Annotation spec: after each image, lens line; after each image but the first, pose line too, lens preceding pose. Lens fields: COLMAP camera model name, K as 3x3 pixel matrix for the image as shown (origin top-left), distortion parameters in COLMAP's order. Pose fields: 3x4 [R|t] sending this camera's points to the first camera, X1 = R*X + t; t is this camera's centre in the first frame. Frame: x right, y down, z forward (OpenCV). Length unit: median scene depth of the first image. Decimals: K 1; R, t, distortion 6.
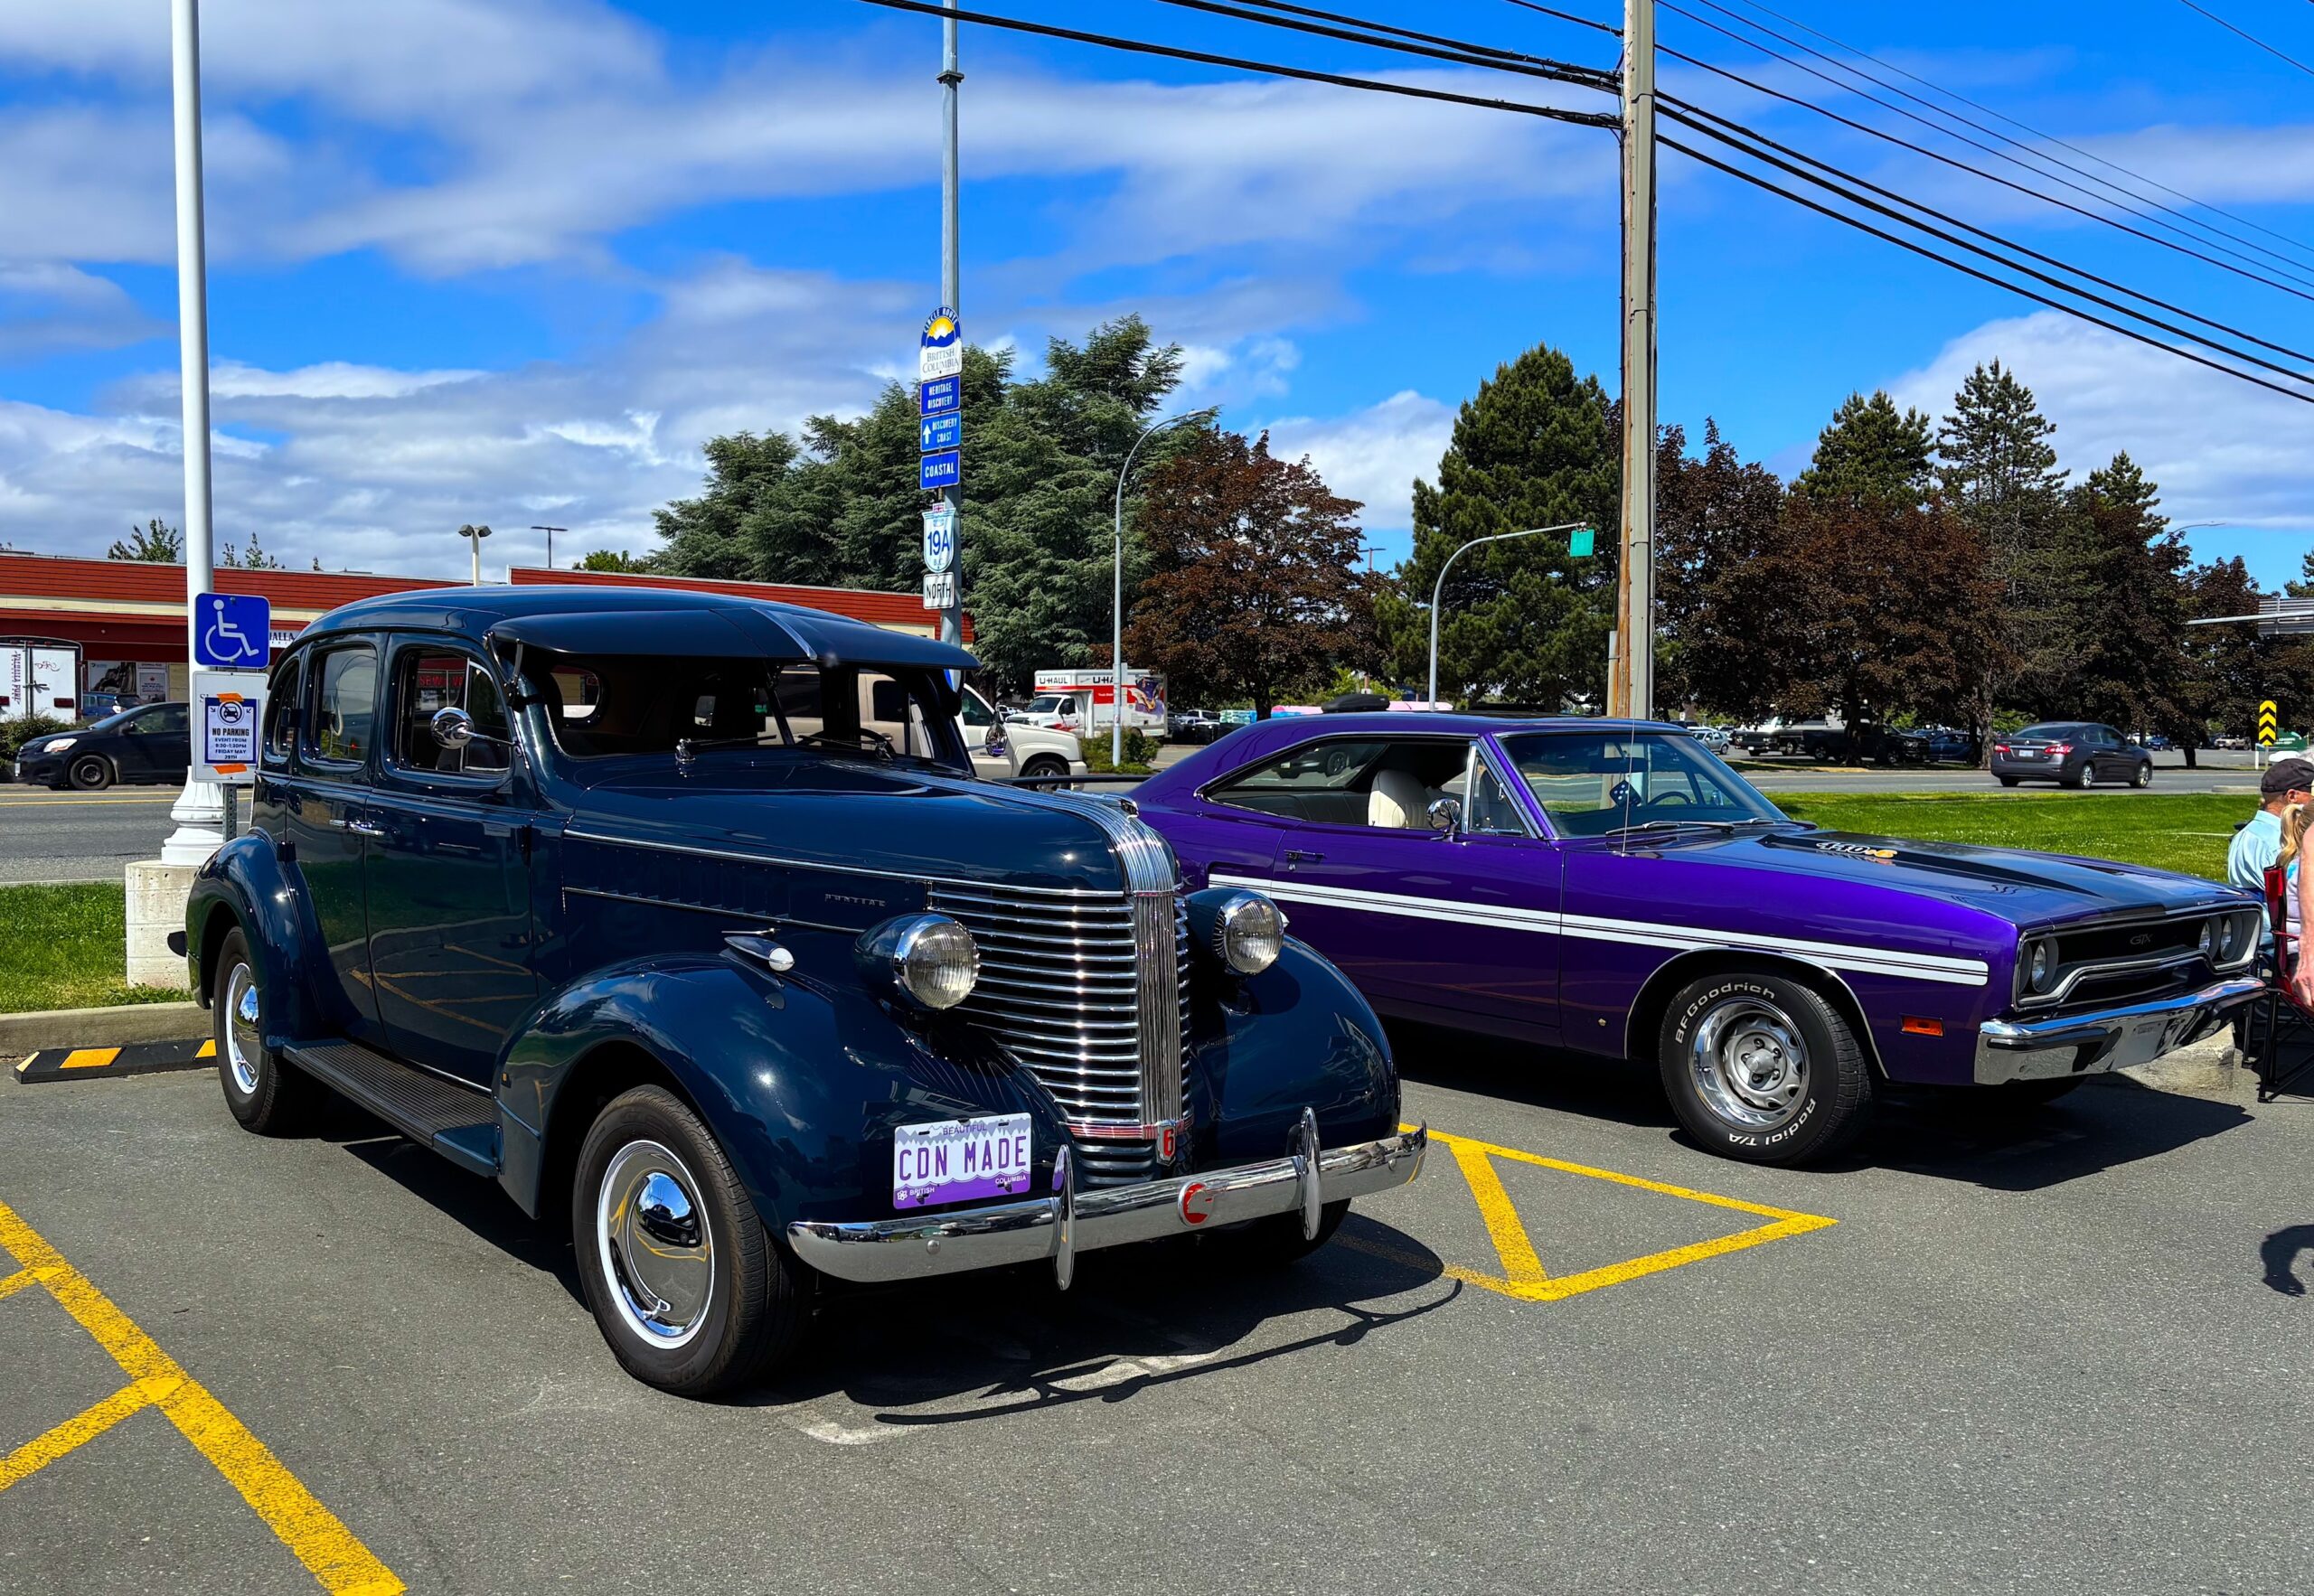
lens RADIAL K [[1930.6, 0, 1159.1], [0, 1930.6, 803.8], [0, 0, 1]] dist [0.055193, -0.000186]
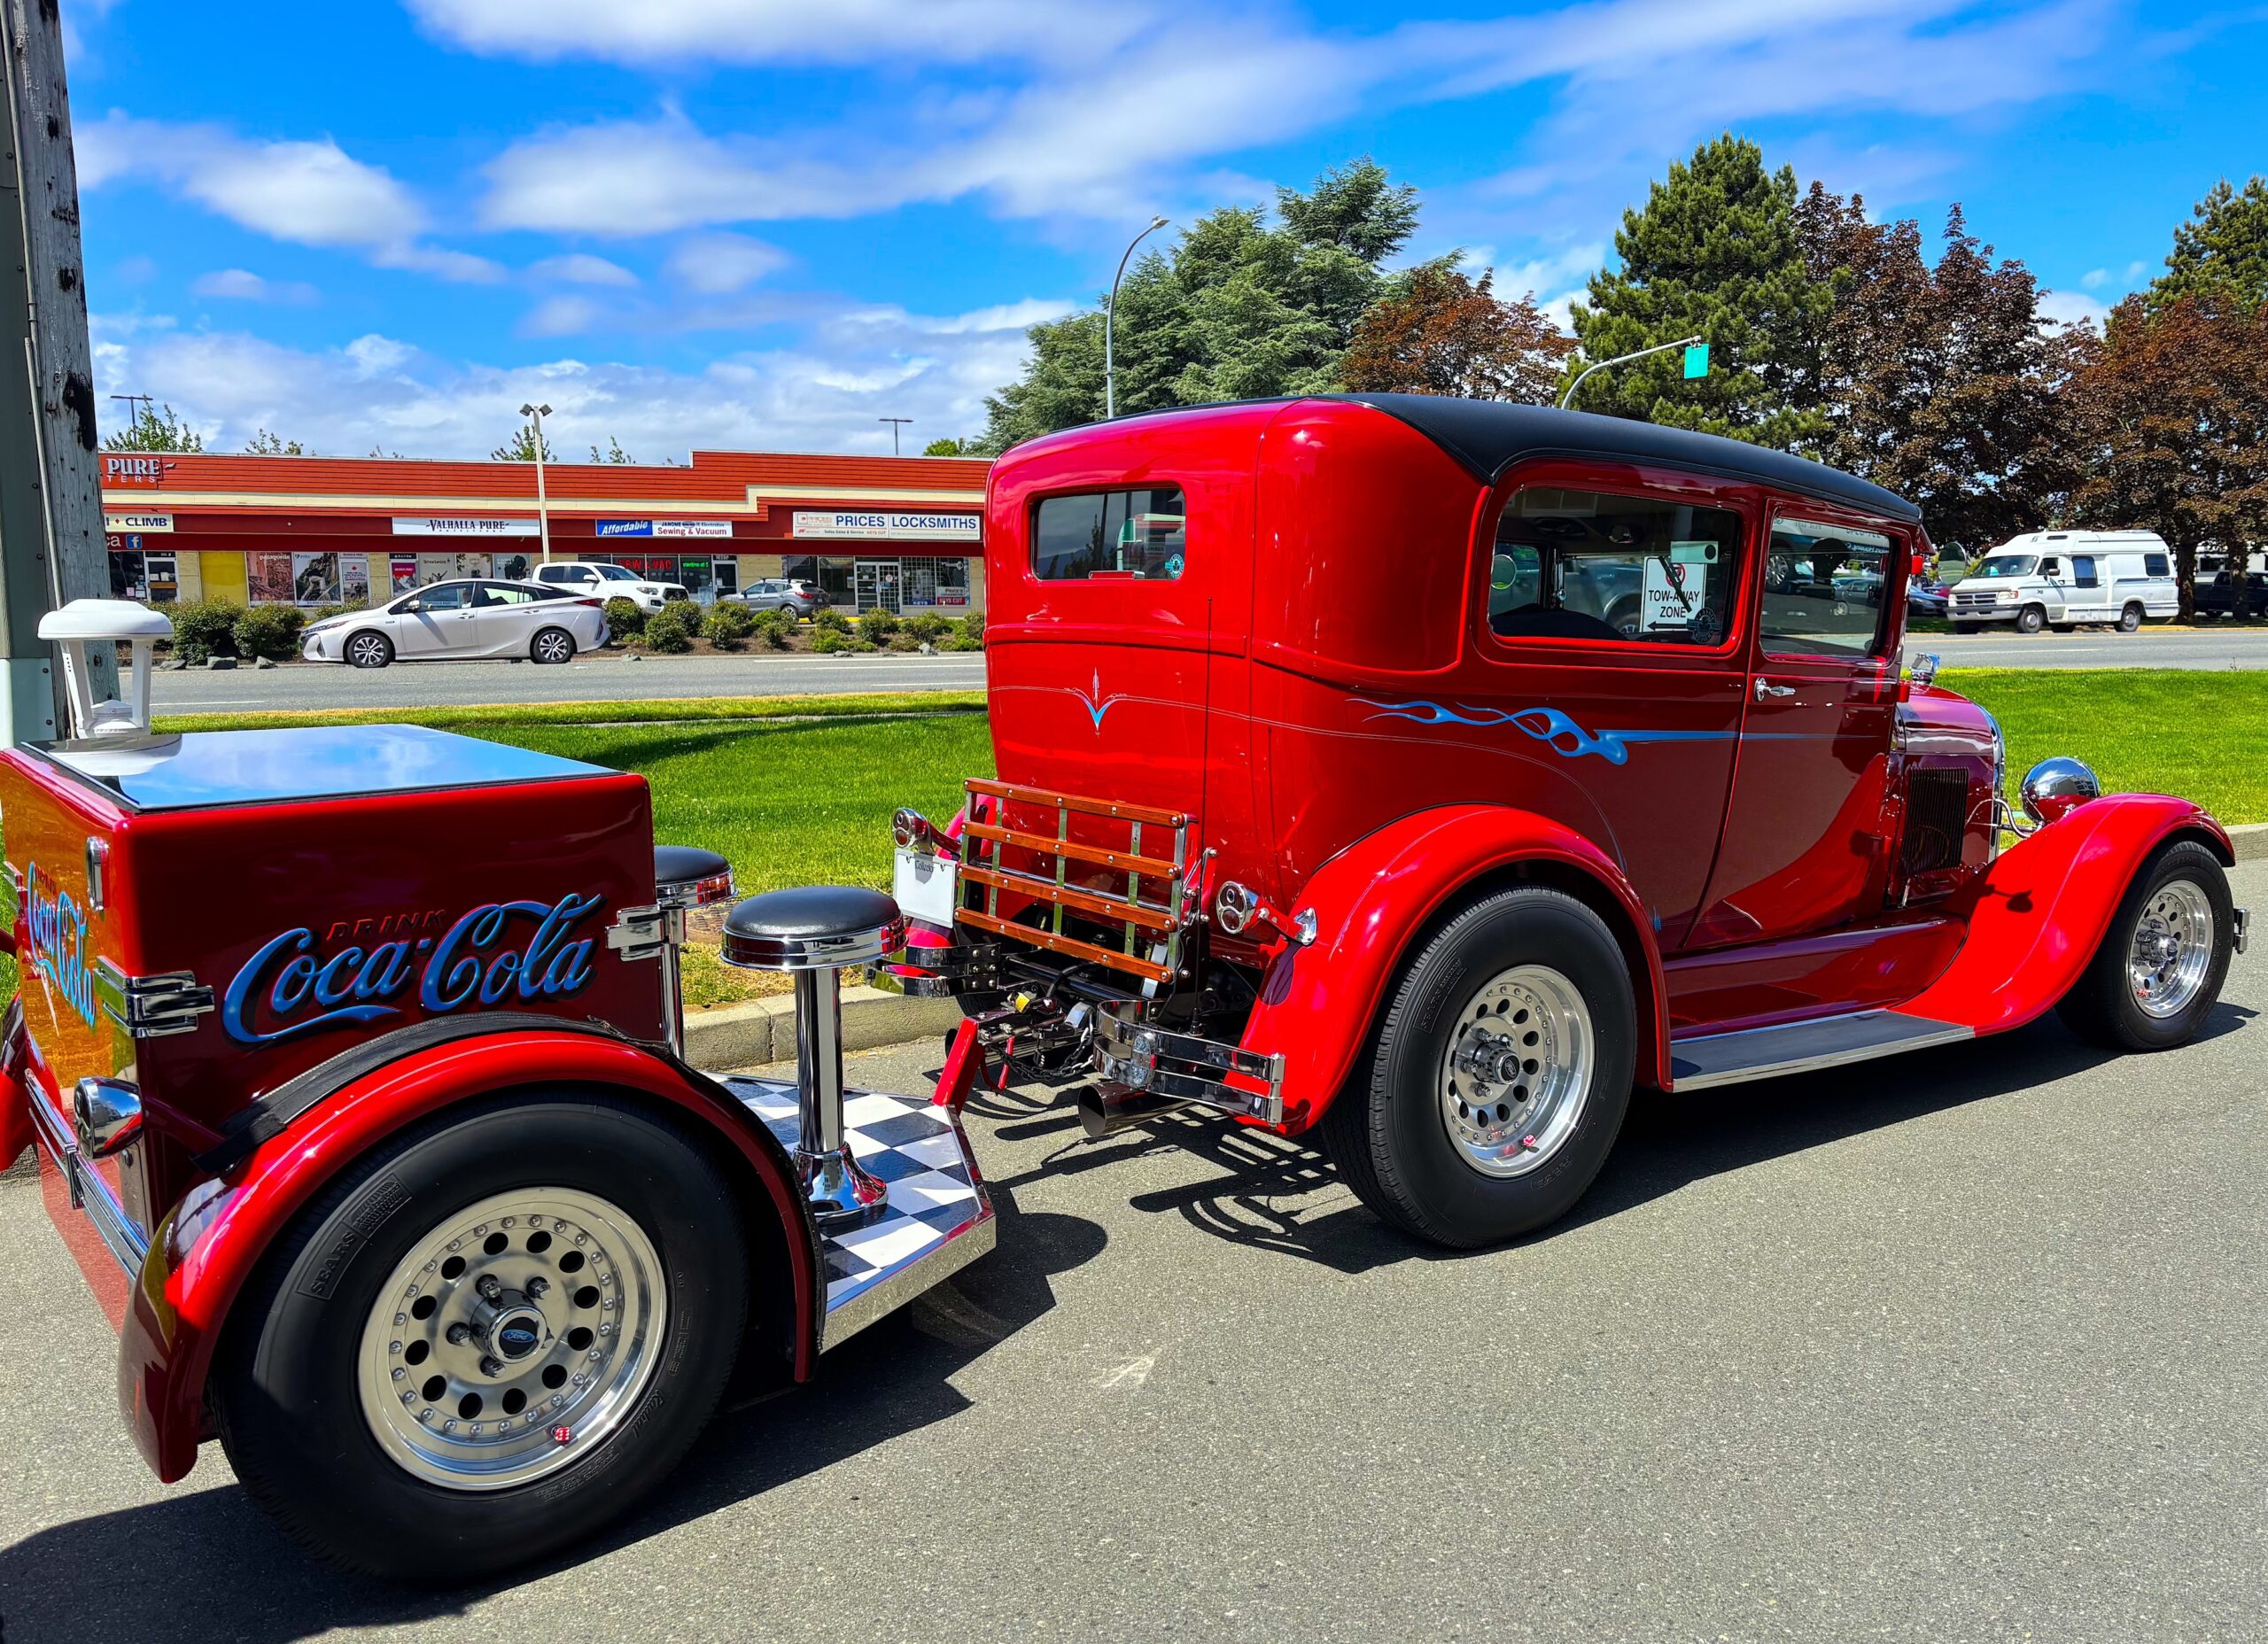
lens RADIAL K [[1800.1, 0, 1133.8], [0, 1800.1, 818.5], [0, 0, 1]] dist [0.008357, 0.003701]
pose [[0.964418, 0.011644, -0.264125, 0.121820], [0.009489, 0.996862, 0.078594, 0.000137], [0.264211, -0.078303, 0.961281, 0.105315]]
